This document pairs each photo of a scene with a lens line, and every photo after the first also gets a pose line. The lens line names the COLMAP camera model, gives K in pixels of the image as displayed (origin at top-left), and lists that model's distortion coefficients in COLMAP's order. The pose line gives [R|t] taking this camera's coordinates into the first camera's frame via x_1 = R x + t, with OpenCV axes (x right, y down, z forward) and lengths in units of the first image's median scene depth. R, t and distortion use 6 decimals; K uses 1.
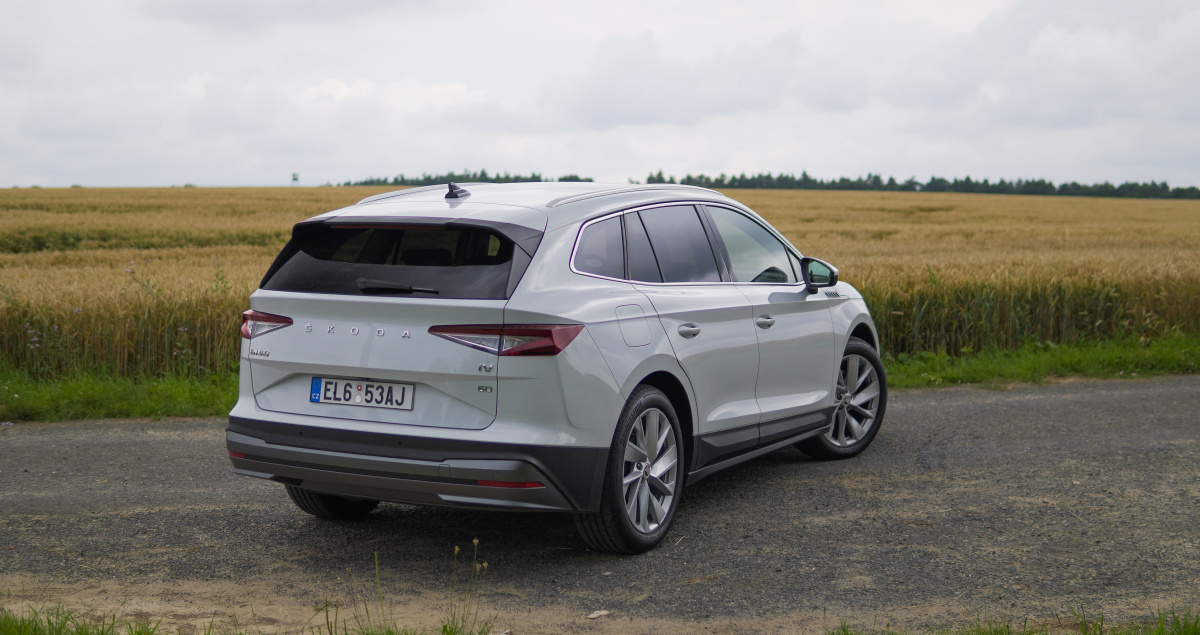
lens RADIAL K [[1477.7, 0, 600.0], [0, 1477.7, 317.5], [0, 0, 1]] dist [0.129917, 0.001417]
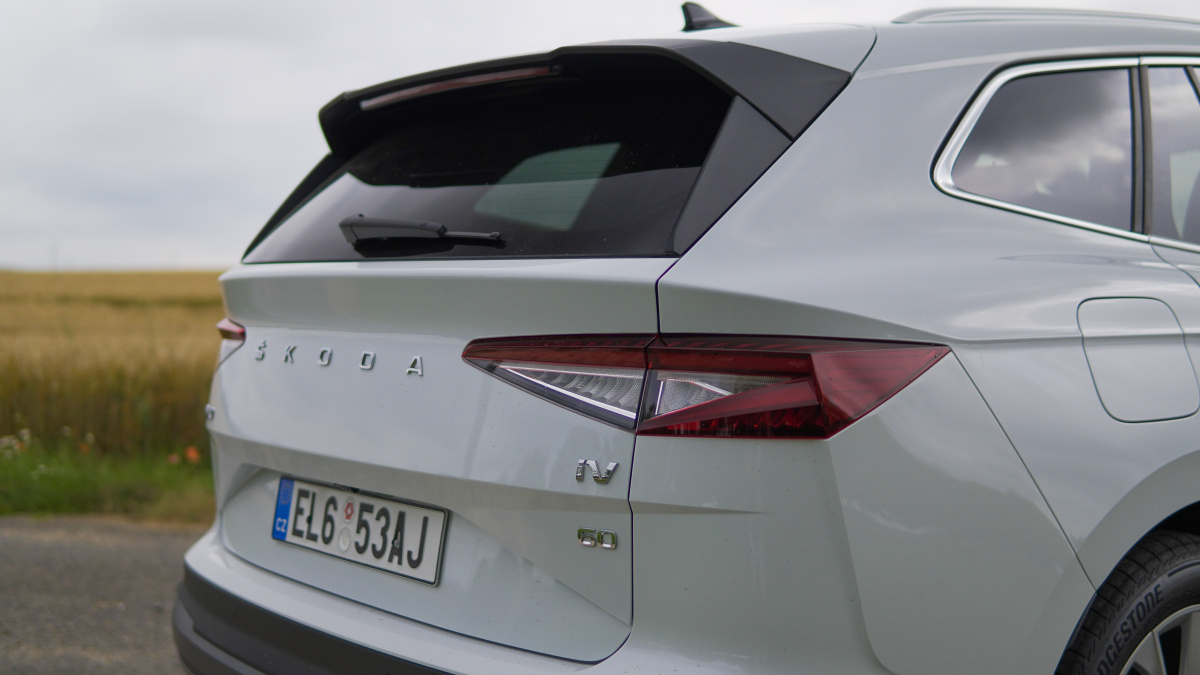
lens RADIAL K [[1619.1, 0, 600.0], [0, 1619.1, 337.5], [0, 0, 1]] dist [-0.016095, -0.036635]
pose [[0.924420, 0.002845, -0.381364, 0.052164], [-0.015951, 0.999386, -0.031210, 0.015739], [0.381041, 0.034934, 0.923898, 0.657899]]
